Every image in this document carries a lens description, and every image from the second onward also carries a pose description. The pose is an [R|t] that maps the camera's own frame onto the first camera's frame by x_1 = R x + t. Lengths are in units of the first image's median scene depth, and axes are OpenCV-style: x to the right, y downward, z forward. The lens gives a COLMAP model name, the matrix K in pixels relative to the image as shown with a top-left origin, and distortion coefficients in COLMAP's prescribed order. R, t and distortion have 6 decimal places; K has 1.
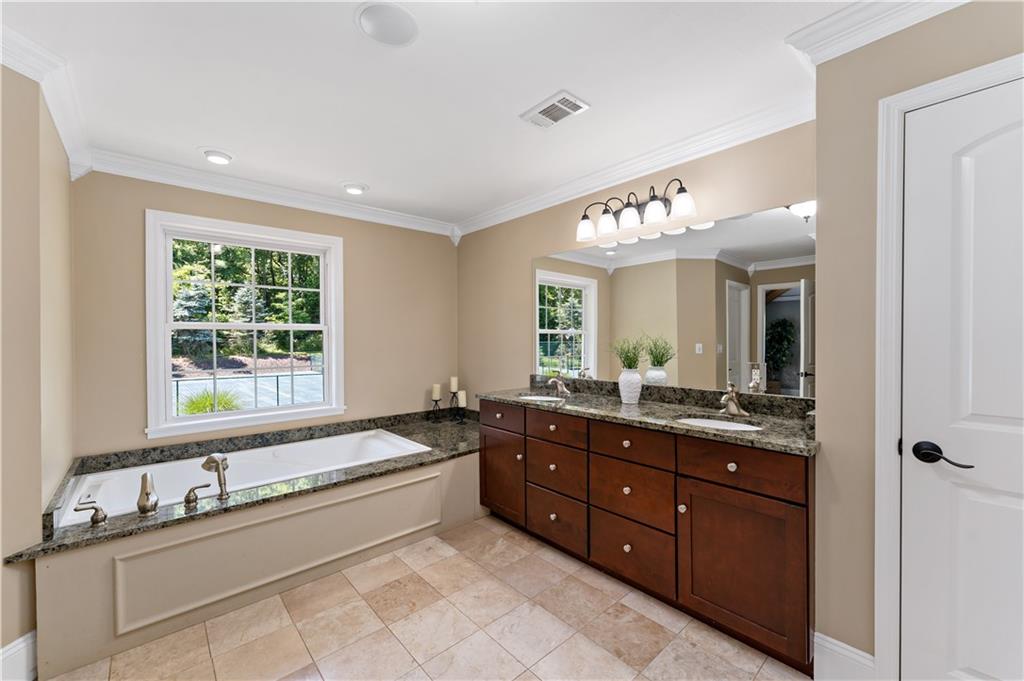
lens RADIAL K [[410.6, 0, 487.8], [0, 410.6, 341.3], [0, 0, 1]] dist [-0.000016, -0.000076]
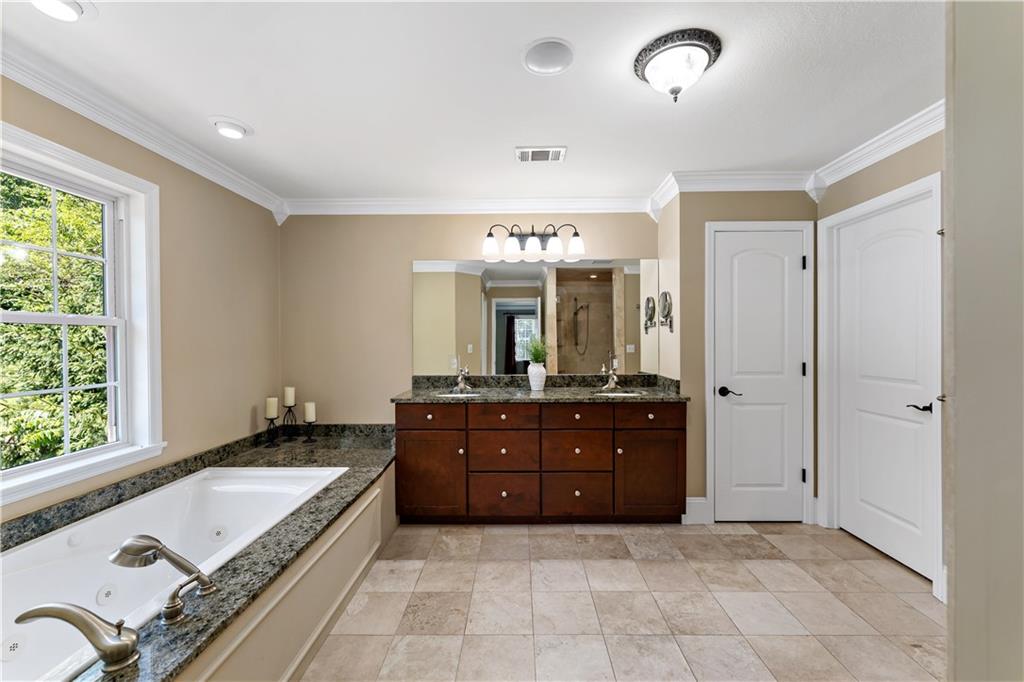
lens RADIAL K [[423.7, 0, 512.0], [0, 423.7, 341.0], [0, 0, 1]] dist [-0.000638, -0.000107]
pose [[0.661939, -0.000709, 0.749558, -0.679256], [0.006935, 0.999963, -0.005179, 0.004175], [-0.749526, 0.008626, 0.661919, 0.181953]]
